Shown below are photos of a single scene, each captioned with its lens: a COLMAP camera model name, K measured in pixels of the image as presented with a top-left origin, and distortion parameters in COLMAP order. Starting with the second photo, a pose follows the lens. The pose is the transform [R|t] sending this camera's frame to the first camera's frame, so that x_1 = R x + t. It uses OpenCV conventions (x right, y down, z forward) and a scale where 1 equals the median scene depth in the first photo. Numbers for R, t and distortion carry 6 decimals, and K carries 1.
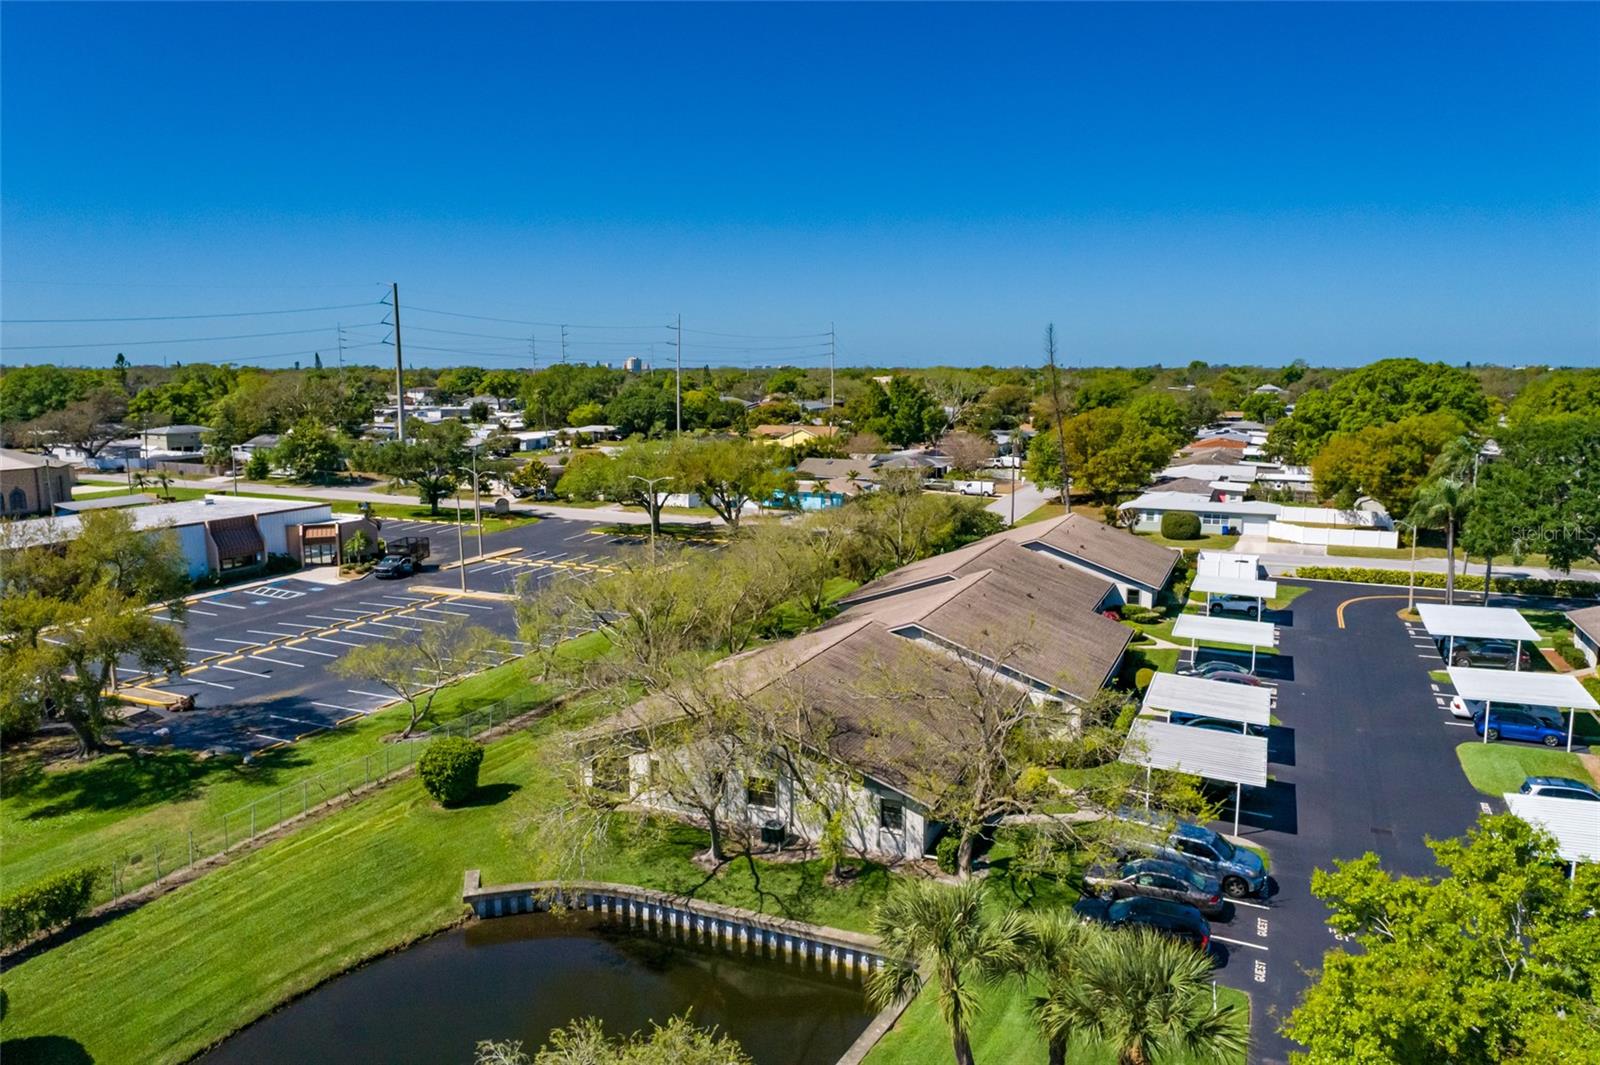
lens RADIAL K [[1105.7, 0, 800.0], [0, 1105.7, 532.5], [0, 0, 1]] dist [-0.006159, 0.014558]
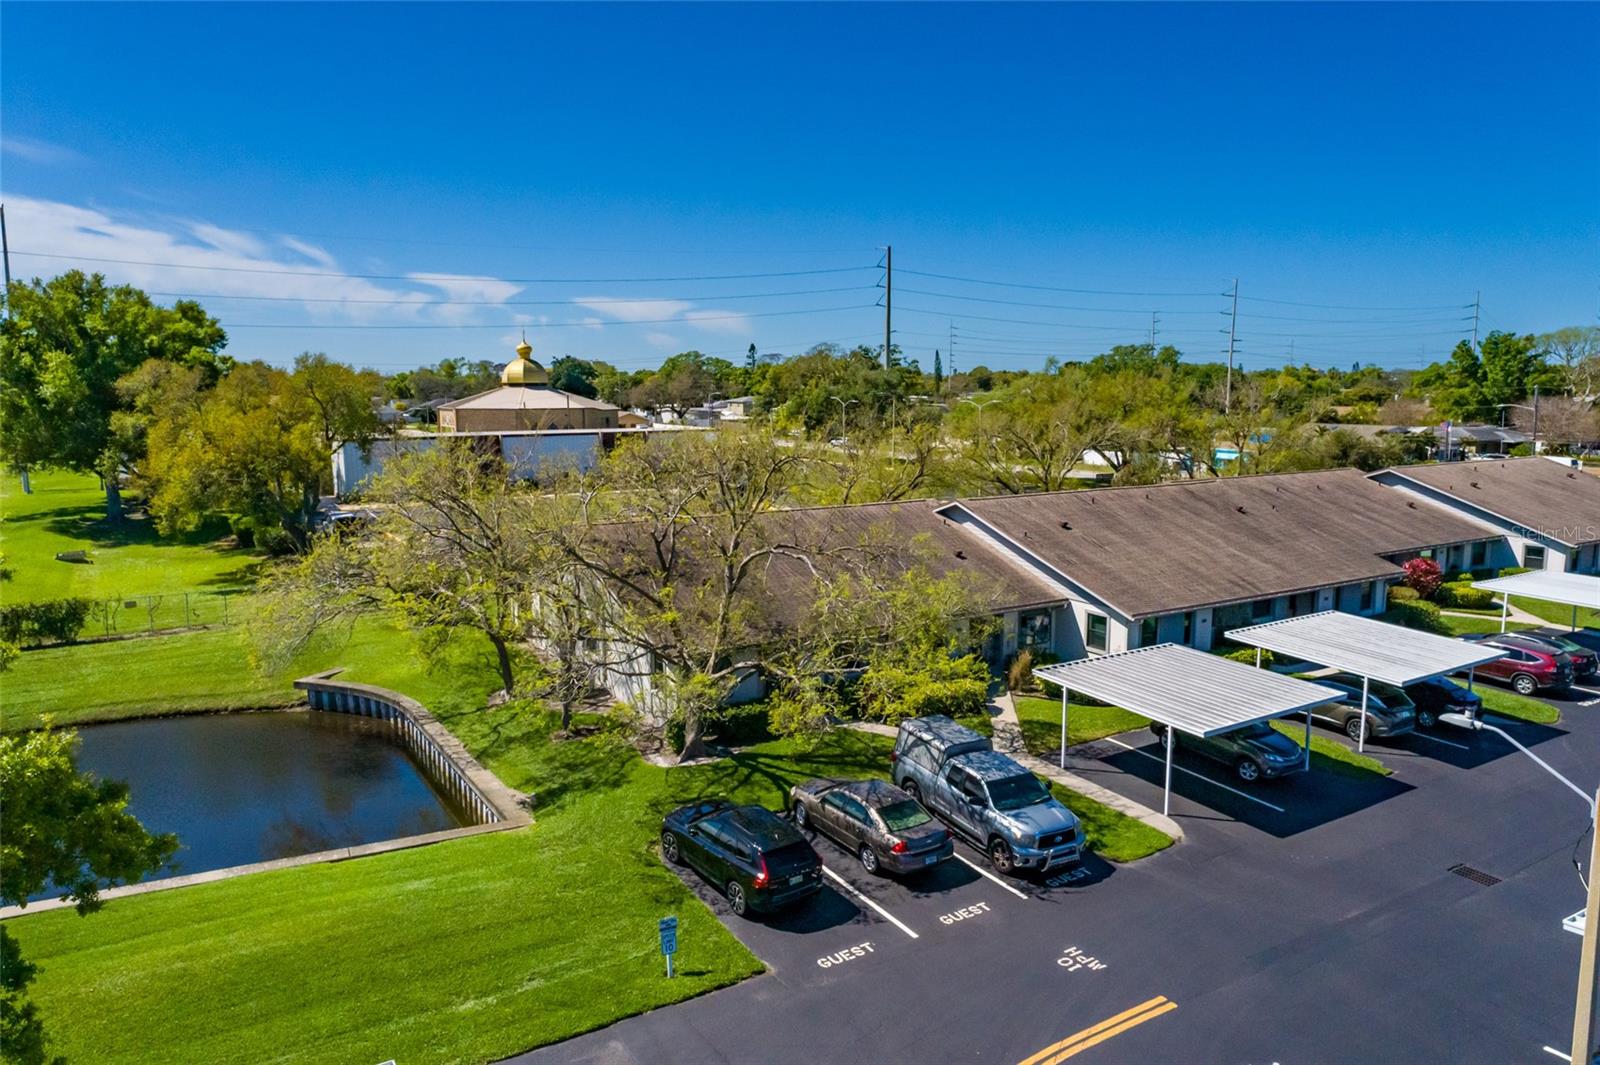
lens RADIAL K [[1105.7, 0, 800.0], [0, 1105.7, 532.5], [0, 0, 1]] dist [-0.006159, 0.014558]
pose [[0.817054, 0.071601, -0.572097, 0.475031], [-0.084009, 0.996454, 0.004733, 0.114099], [0.570407, 0.044194, 0.820172, 0.325563]]
